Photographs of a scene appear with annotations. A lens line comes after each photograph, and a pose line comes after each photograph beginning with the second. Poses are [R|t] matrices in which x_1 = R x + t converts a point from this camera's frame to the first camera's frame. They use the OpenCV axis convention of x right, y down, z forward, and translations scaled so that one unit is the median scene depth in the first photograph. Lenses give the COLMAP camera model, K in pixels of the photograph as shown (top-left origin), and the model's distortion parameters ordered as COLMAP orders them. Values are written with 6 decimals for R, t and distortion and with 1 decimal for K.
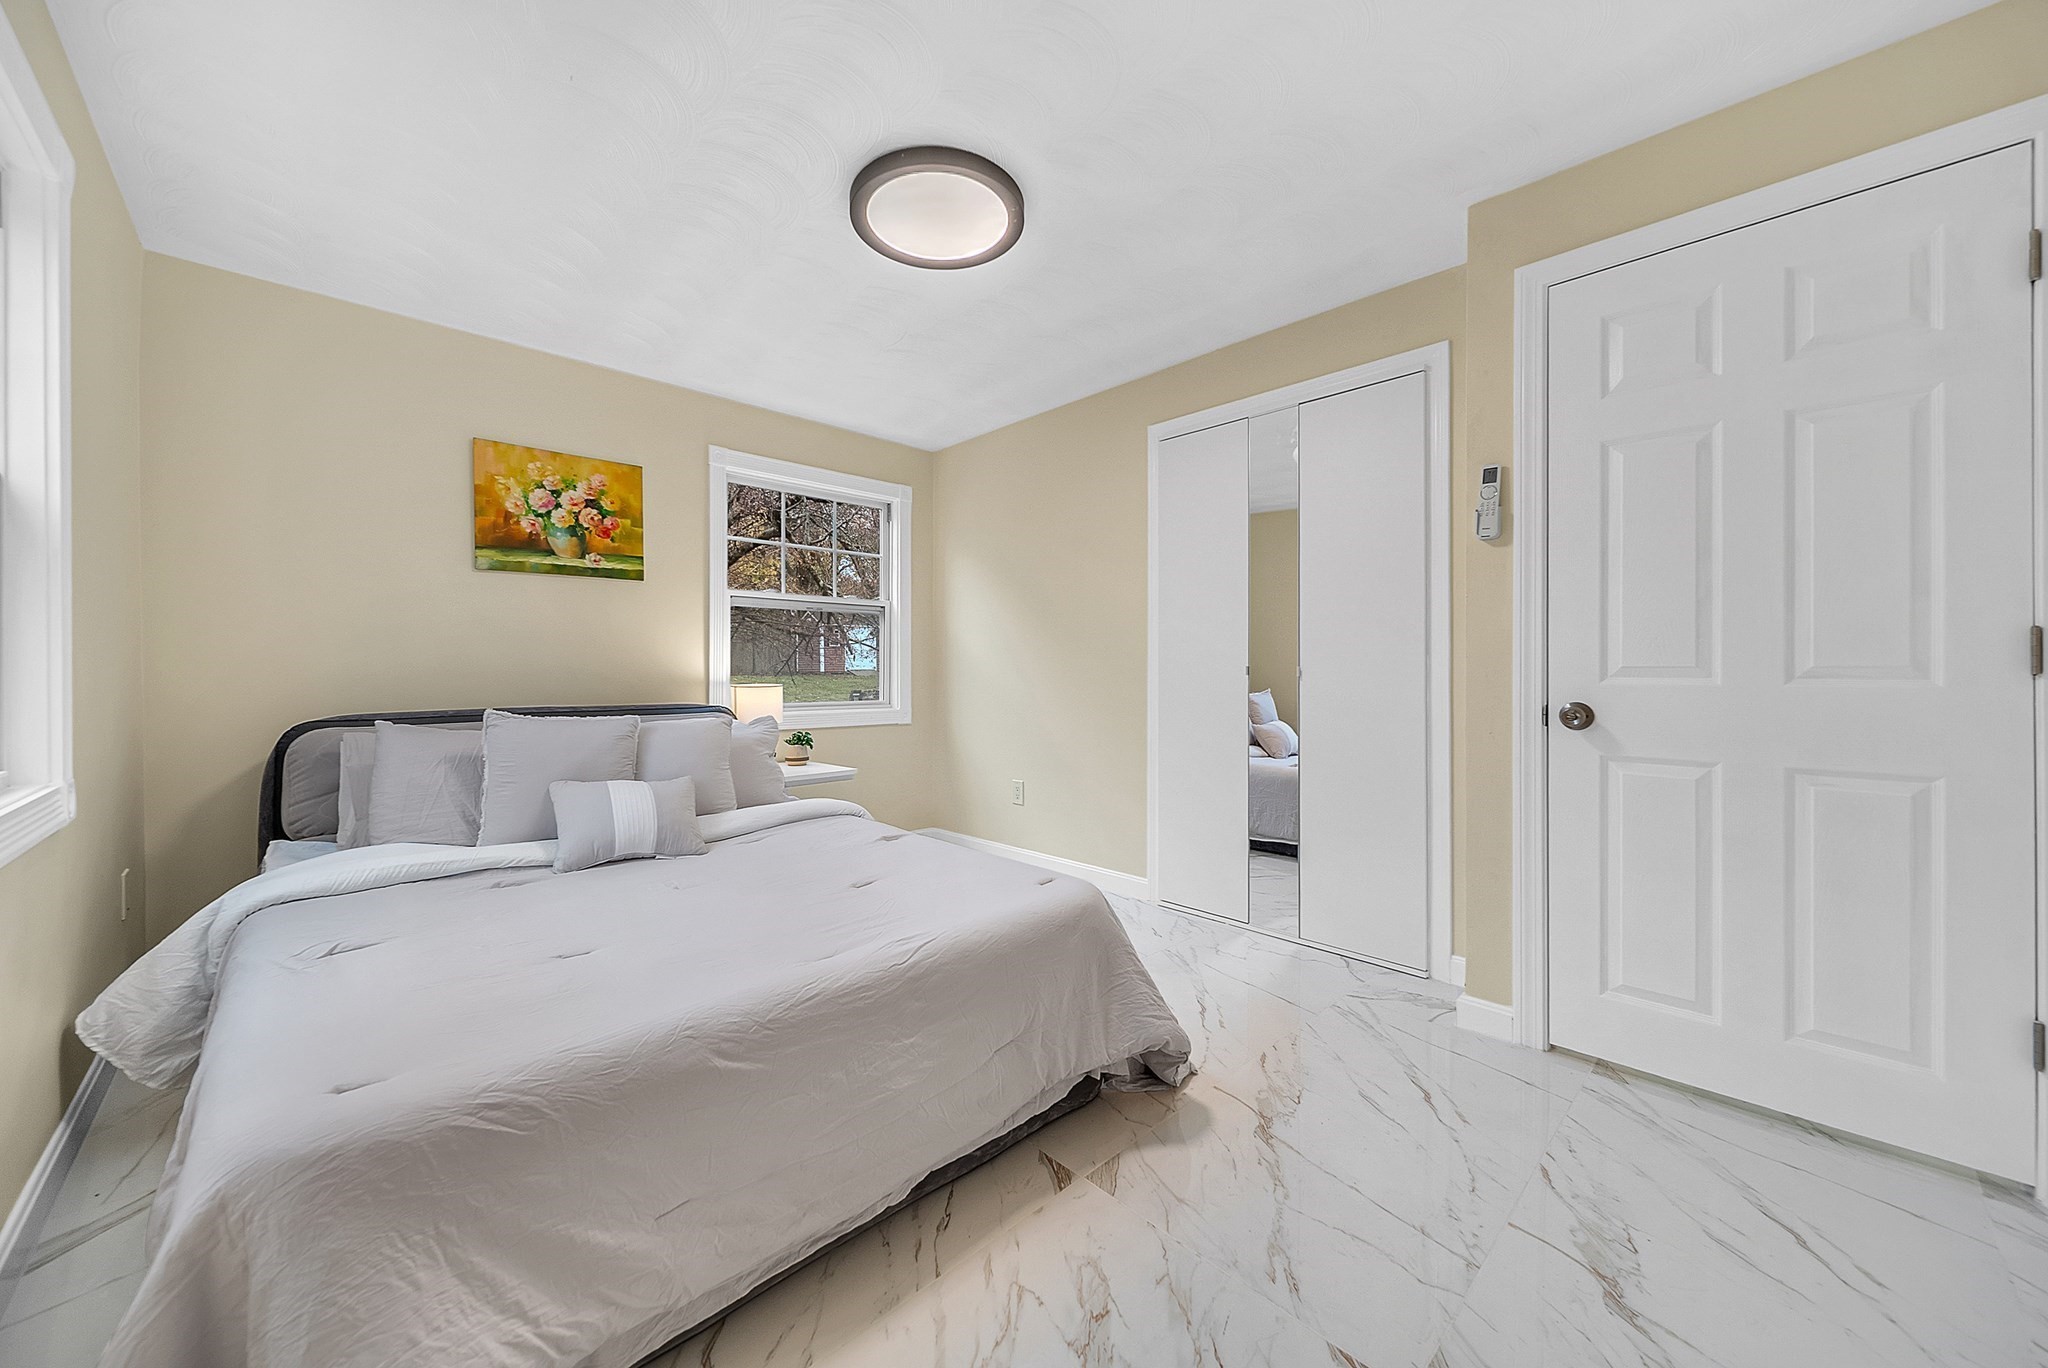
lens RADIAL K [[729.2, 0, 1028.4], [0, 729.2, 670.7], [0, 0, 1]] dist [0.000056, -0.000160]
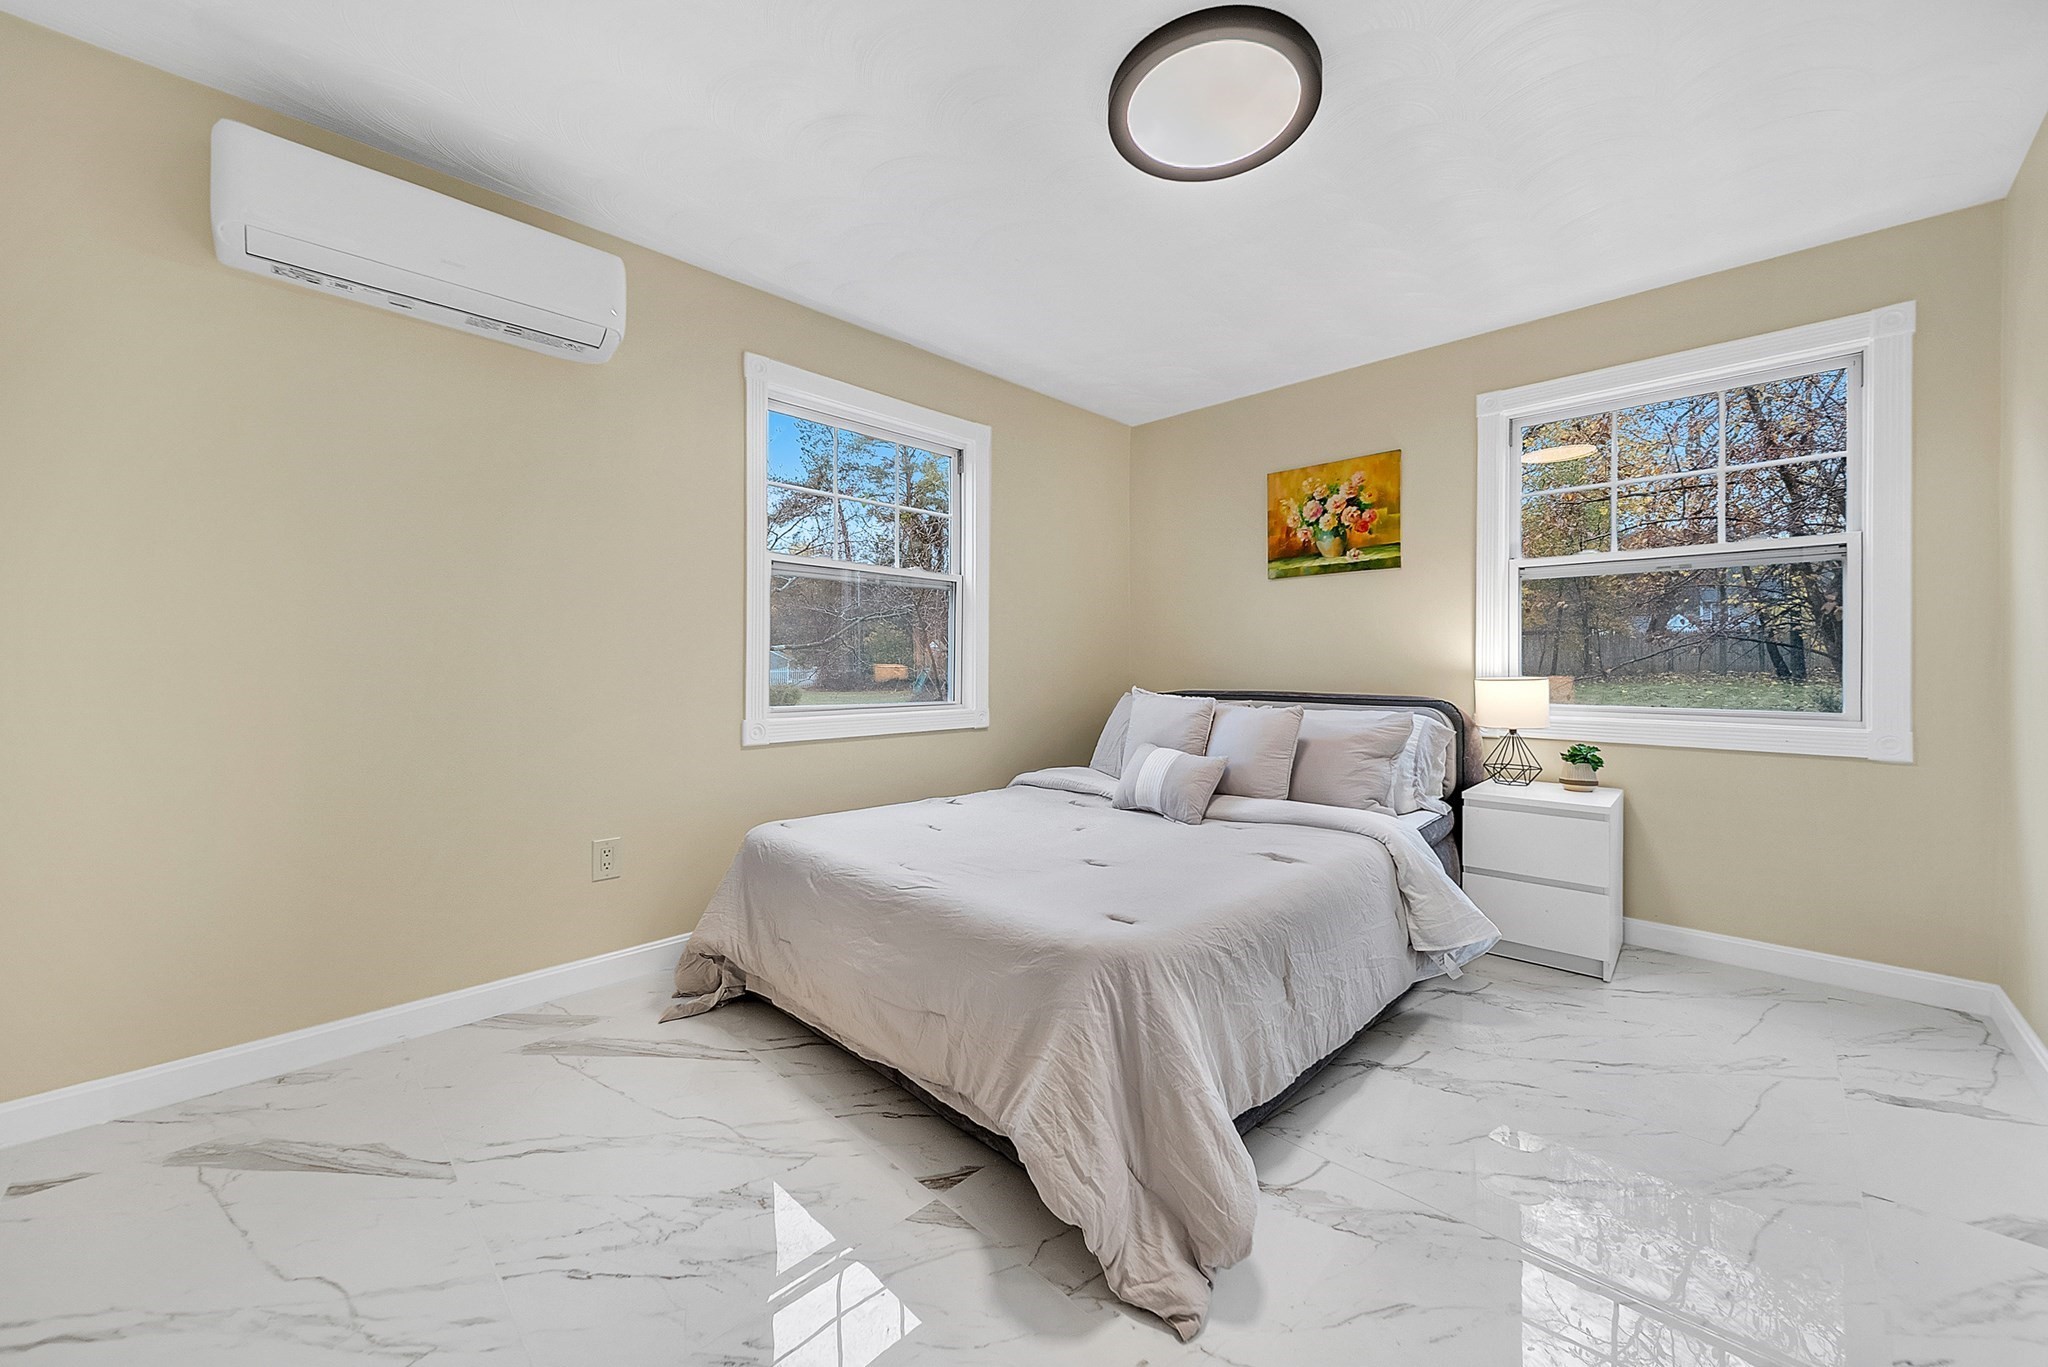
lens RADIAL K [[757.1, 0, 1025.3], [0, 757.1, 668.1], [0, 0, 1]] dist [0.001505, -0.001338]
pose [[0.045104, 0.002341, -0.998980, 0.474761], [-0.002990, 0.999993, 0.002209, 0.009489], [0.998978, 0.002887, 0.045110, 0.487953]]
